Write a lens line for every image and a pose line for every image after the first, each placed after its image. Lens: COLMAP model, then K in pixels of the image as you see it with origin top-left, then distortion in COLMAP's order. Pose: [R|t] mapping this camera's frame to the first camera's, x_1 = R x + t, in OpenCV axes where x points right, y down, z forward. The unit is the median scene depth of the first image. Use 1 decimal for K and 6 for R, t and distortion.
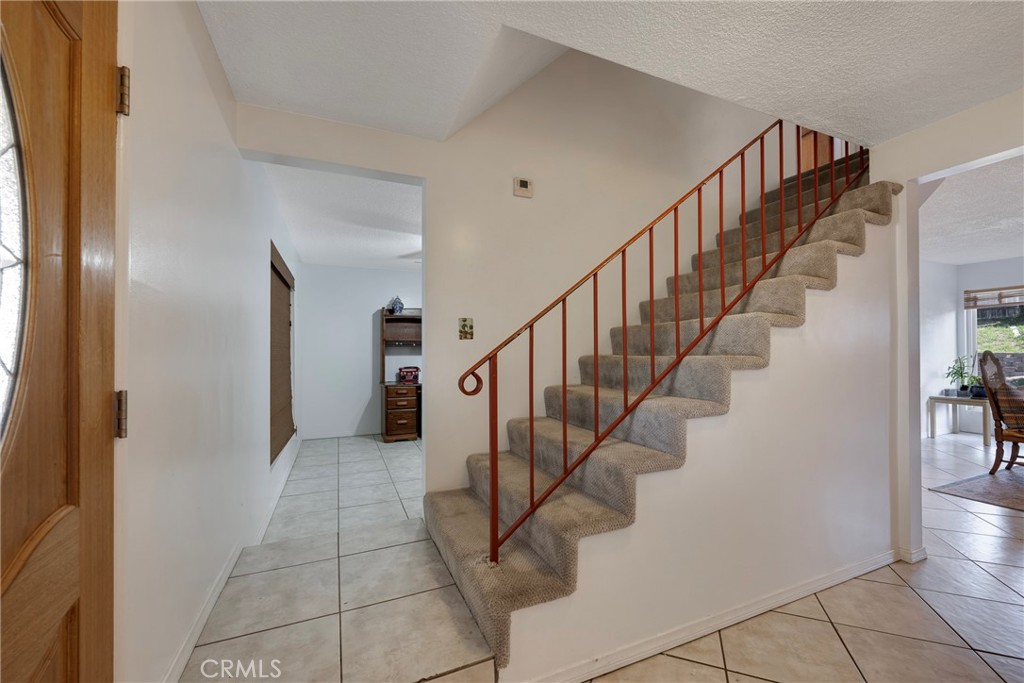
lens RADIAL K [[406.7, 0, 513.1], [0, 406.7, 348.0], [0, 0, 1]] dist [0.000812, 0.000136]
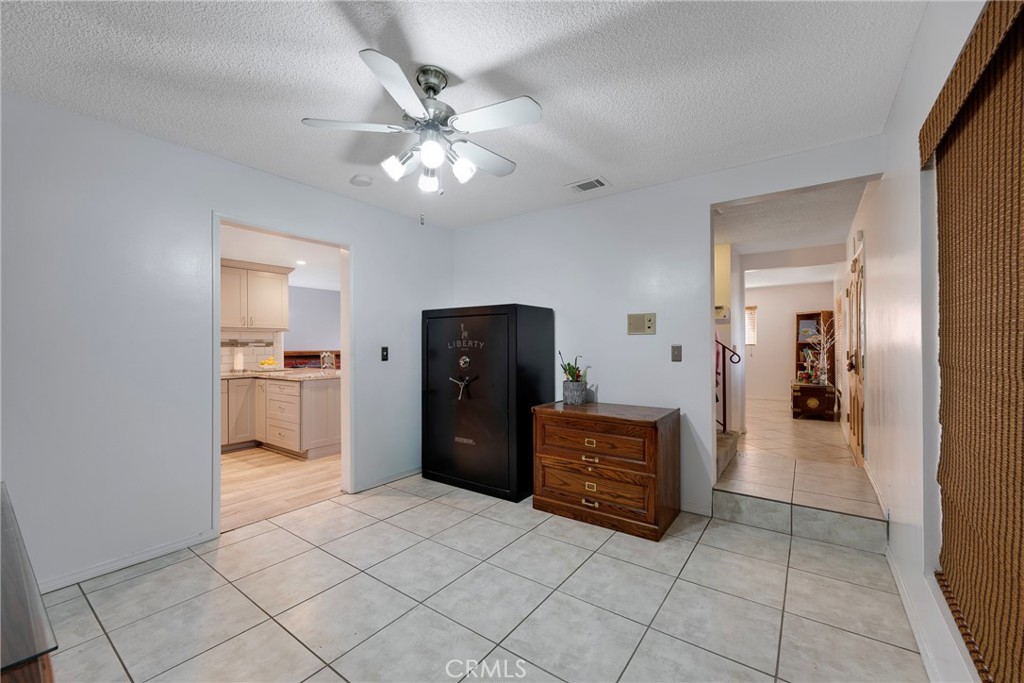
lens RADIAL K [[413.6, 0, 515.3], [0, 413.6, 344.8], [0, 0, 1]] dist [-0.001529, -0.000261]
pose [[-0.519527, 0.013338, 0.854350, -0.426302], [-0.001926, 0.999857, -0.016780, 0.013751], [-0.854452, -0.010363, -0.519427, 0.943552]]
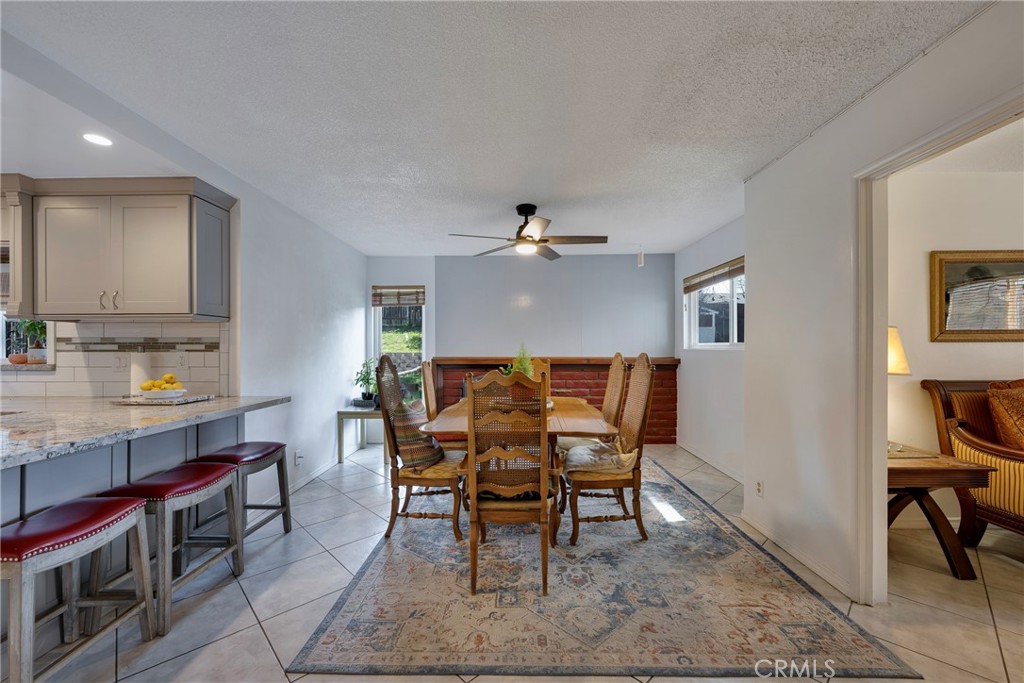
lens RADIAL K [[406.7, 0, 513.1], [0, 406.7, 348.0], [0, 0, 1]] dist [0.000812, 0.000136]
pose [[0.410473, 0.006824, 0.911847, 0.451604], [-0.008828, 0.999955, -0.003509, -0.003404], [-0.911830, -0.006610, 0.410515, 0.375282]]
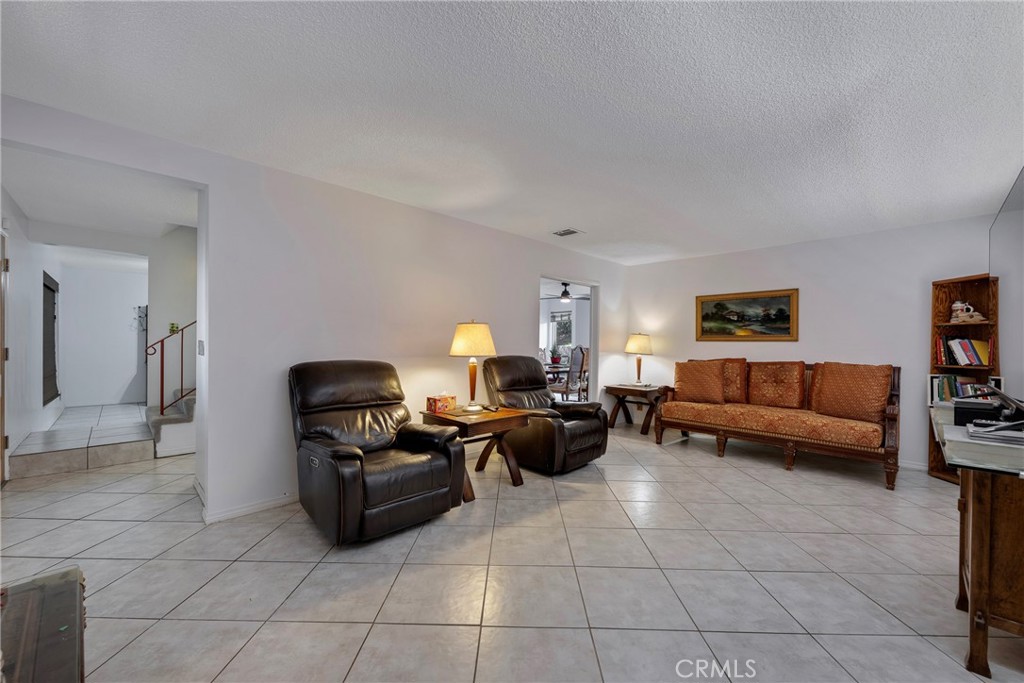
lens RADIAL K [[406.7, 0, 513.1], [0, 406.7, 348.0], [0, 0, 1]] dist [0.000812, 0.000136]
pose [[0.934823, 0.012726, 0.354887, 0.333171], [-0.019919, 0.999663, 0.016624, -0.007151], [-0.354556, -0.022609, 0.934762, -0.675726]]
